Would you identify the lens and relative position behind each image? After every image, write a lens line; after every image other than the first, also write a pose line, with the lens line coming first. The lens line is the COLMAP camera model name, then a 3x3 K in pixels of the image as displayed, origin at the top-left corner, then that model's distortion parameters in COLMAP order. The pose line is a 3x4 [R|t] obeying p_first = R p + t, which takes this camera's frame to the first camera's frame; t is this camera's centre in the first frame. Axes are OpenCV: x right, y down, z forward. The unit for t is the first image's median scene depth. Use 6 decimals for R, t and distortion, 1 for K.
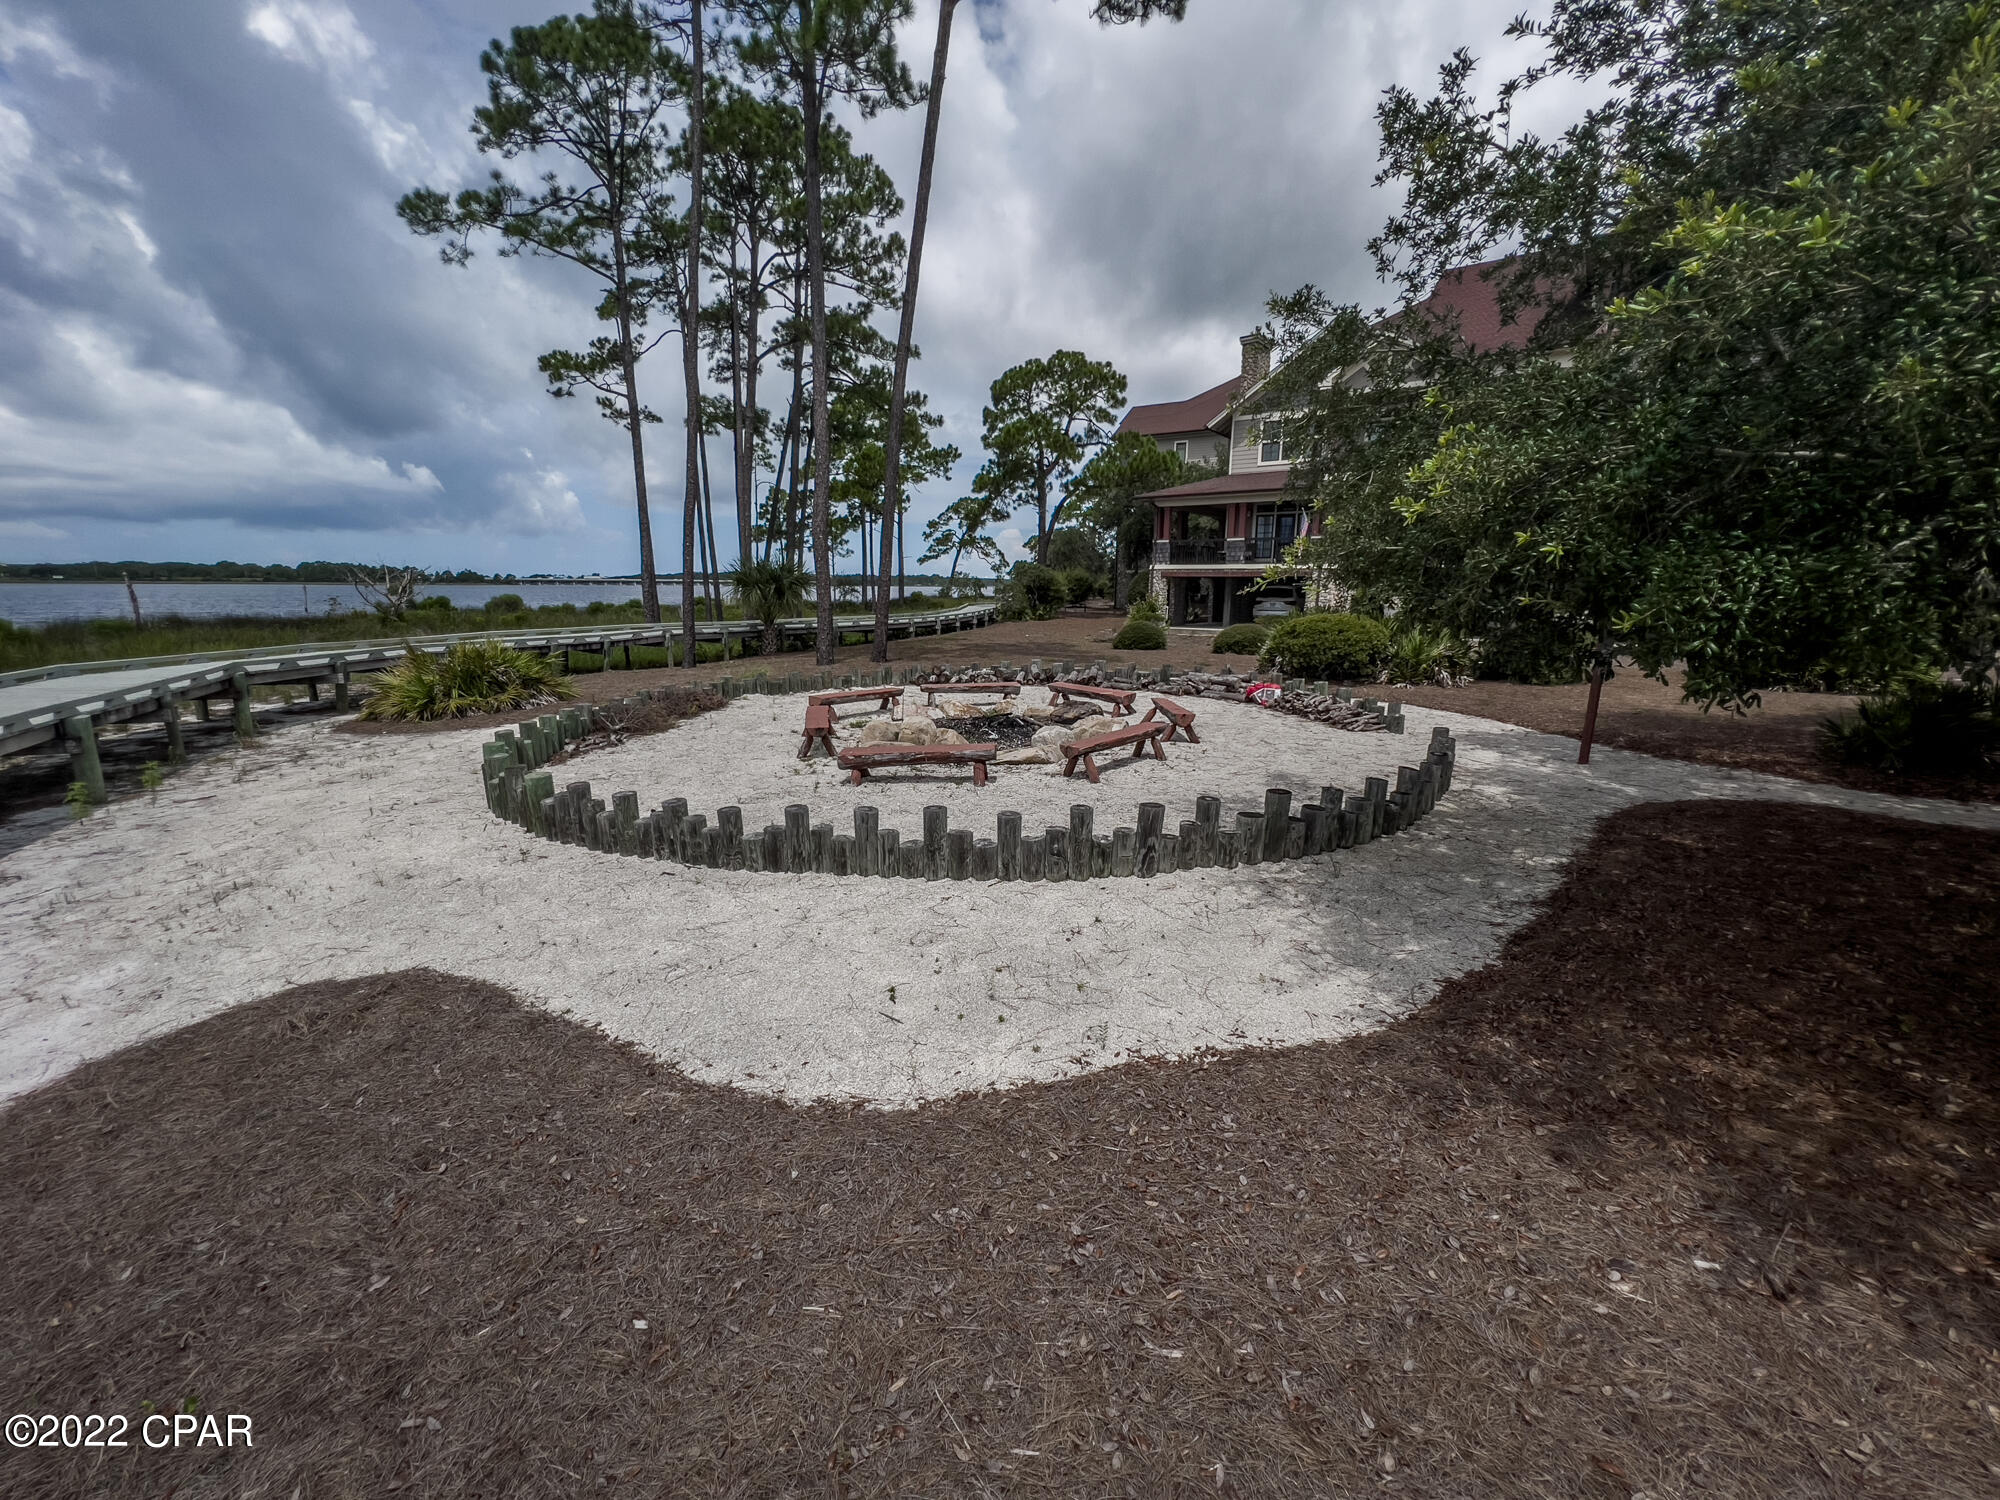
lens RADIAL K [[798.8, 0, 996.0], [0, 798.8, 761.3], [0, 0, 1]] dist [0.000214, 0.000192]
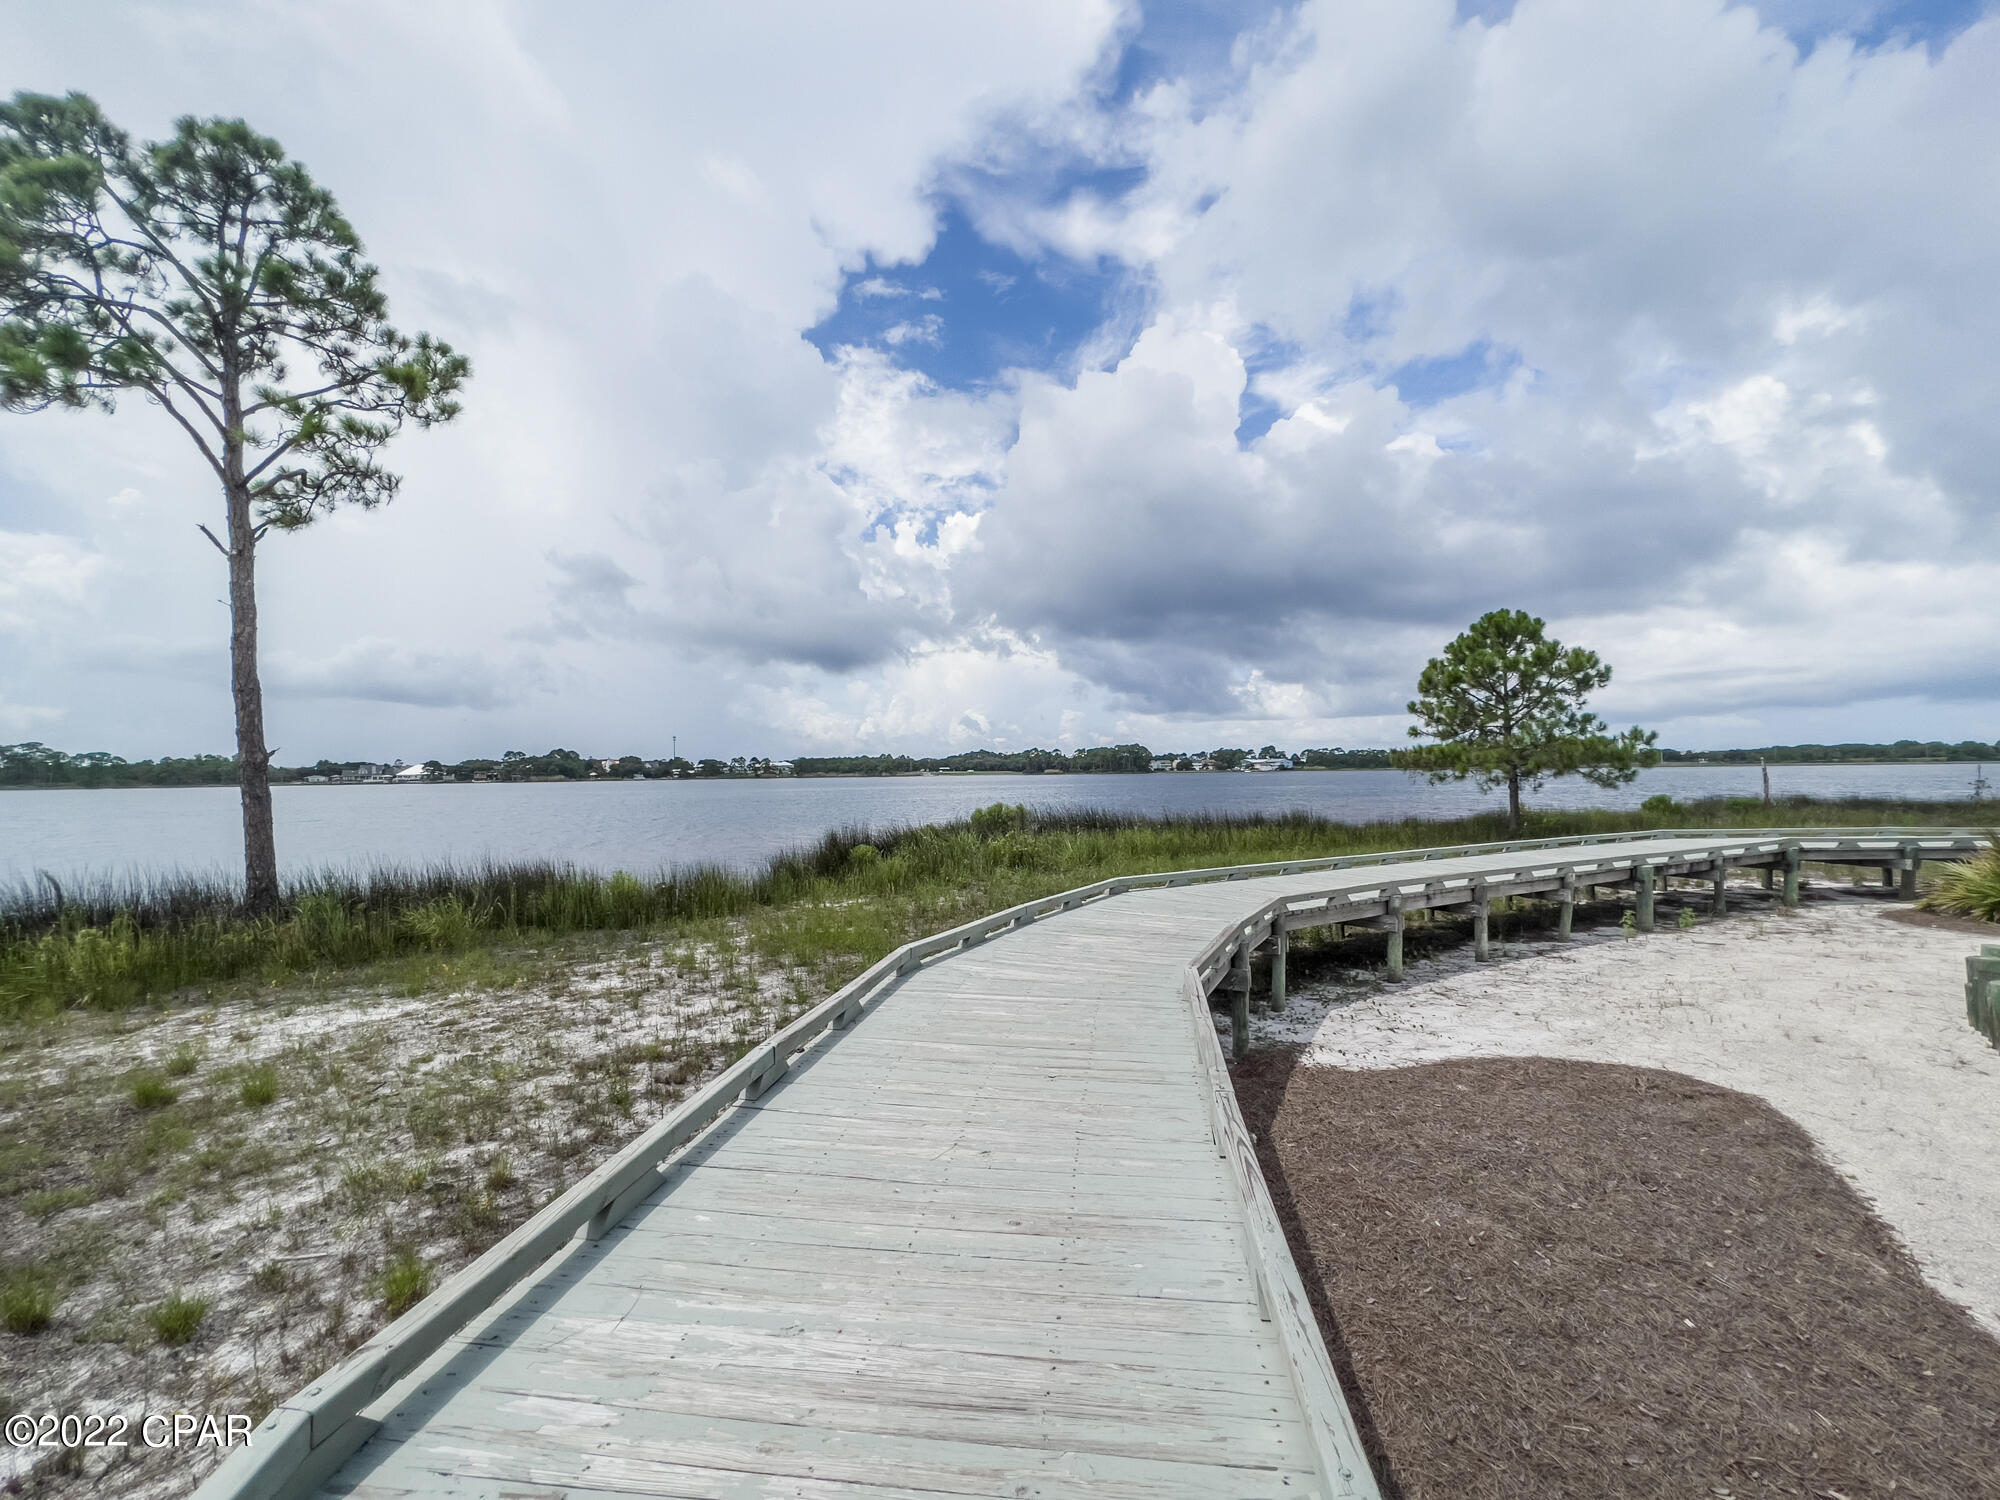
lens RADIAL K [[798.8, 0, 996.0], [0, 798.8, 761.3], [0, 0, 1]] dist [0.000214, 0.000192]
pose [[-0.034501, -0.018964, -0.999225, 0.209461], [-0.202547, 0.979204, -0.011591, 0.008178], [0.978665, 0.201990, -0.037625, -0.060079]]
